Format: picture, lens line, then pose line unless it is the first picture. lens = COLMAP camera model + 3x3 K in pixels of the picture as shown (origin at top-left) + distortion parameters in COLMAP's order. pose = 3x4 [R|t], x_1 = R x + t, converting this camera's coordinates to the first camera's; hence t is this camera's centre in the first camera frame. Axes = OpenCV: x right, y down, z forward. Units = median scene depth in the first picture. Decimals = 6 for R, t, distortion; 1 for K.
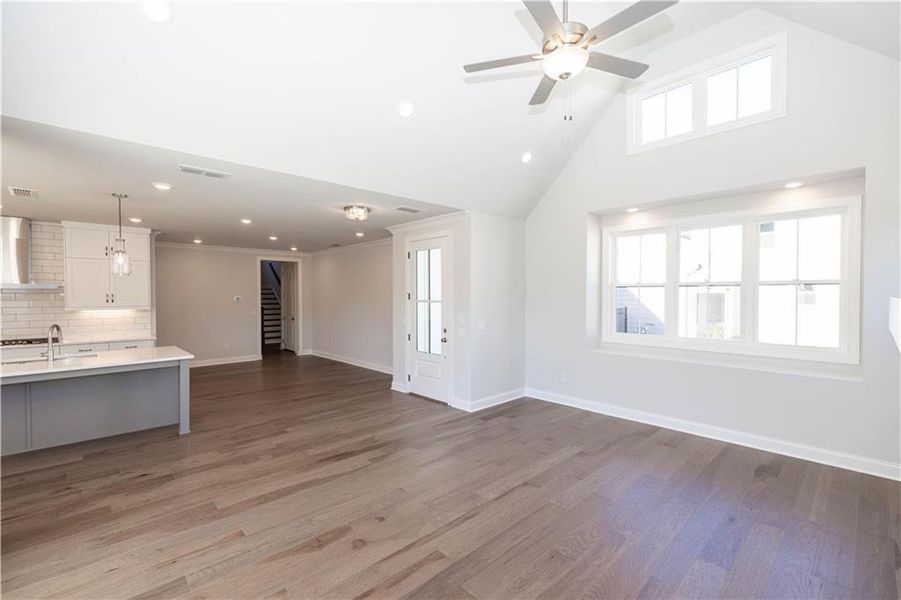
lens RADIAL K [[388.8, 0, 452.9], [0, 388.8, 300.5], [0, 0, 1]] dist [0.001011, 0.000010]
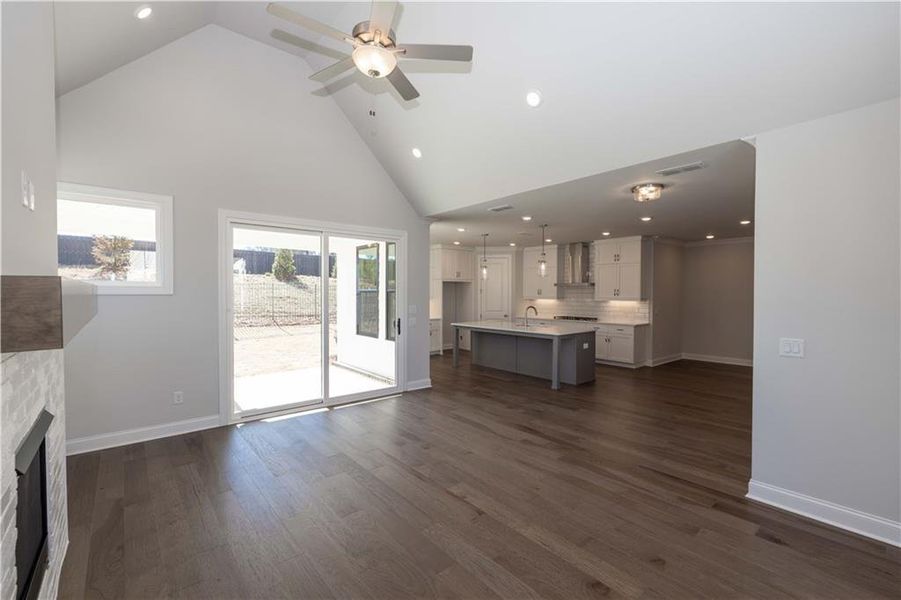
lens RADIAL K [[396.1, 0, 450.5], [0, 396.1, 300.0], [0, 0, 1]] dist [0.000966, -0.000088]
pose [[-0.060628, 0.019611, -0.997968, 0.860263], [-0.014973, 0.999677, 0.020555, 0.000413], [0.998048, 0.016188, -0.060314, 0.820691]]
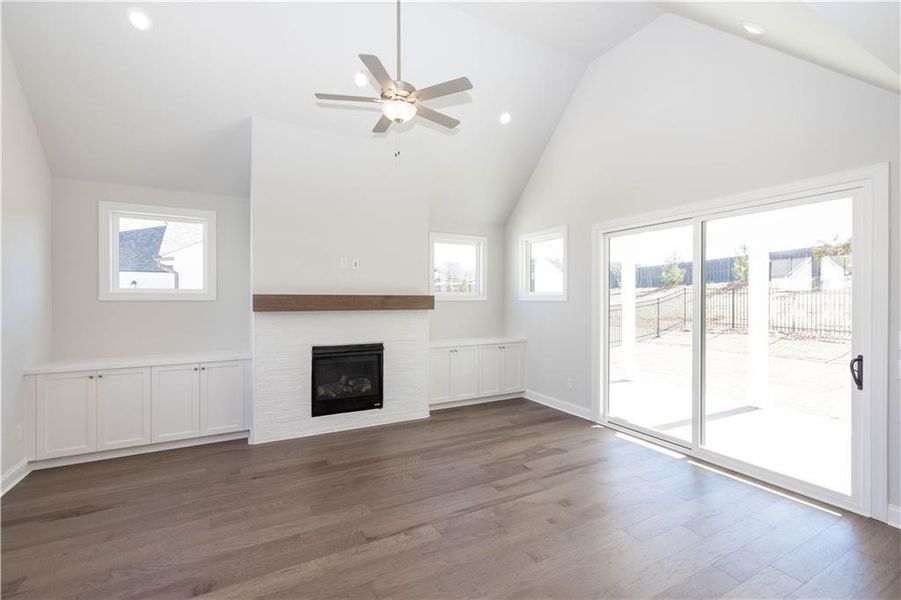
lens RADIAL K [[388.8, 0, 452.9], [0, 388.8, 300.5], [0, 0, 1]] dist [0.001011, 0.000010]
pose [[-0.967485, -0.003314, 0.252905, -0.134542], [0.000966, 0.999858, 0.016797, -0.007149], [-0.252925, 0.016495, -0.967345, 1.413493]]
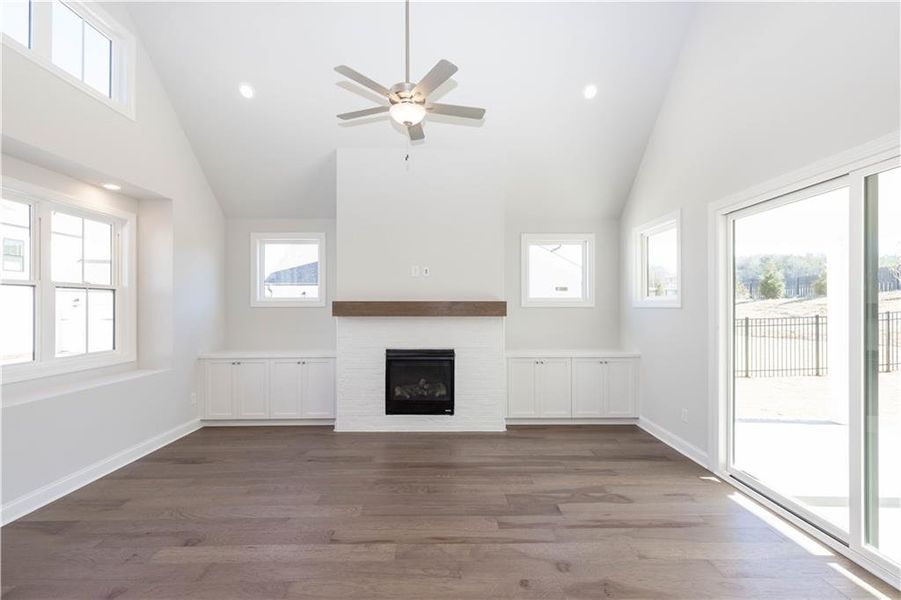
lens RADIAL K [[383.0, 0, 456.1], [0, 383.0, 305.8], [0, 0, 1]] dist [0.002764, 0.000237]
pose [[-0.739446, -0.000346, 0.673216, -0.423950], [0.008352, 0.999918, 0.009689, -0.001082], [-0.673164, 0.012787, -0.739382, 1.167137]]
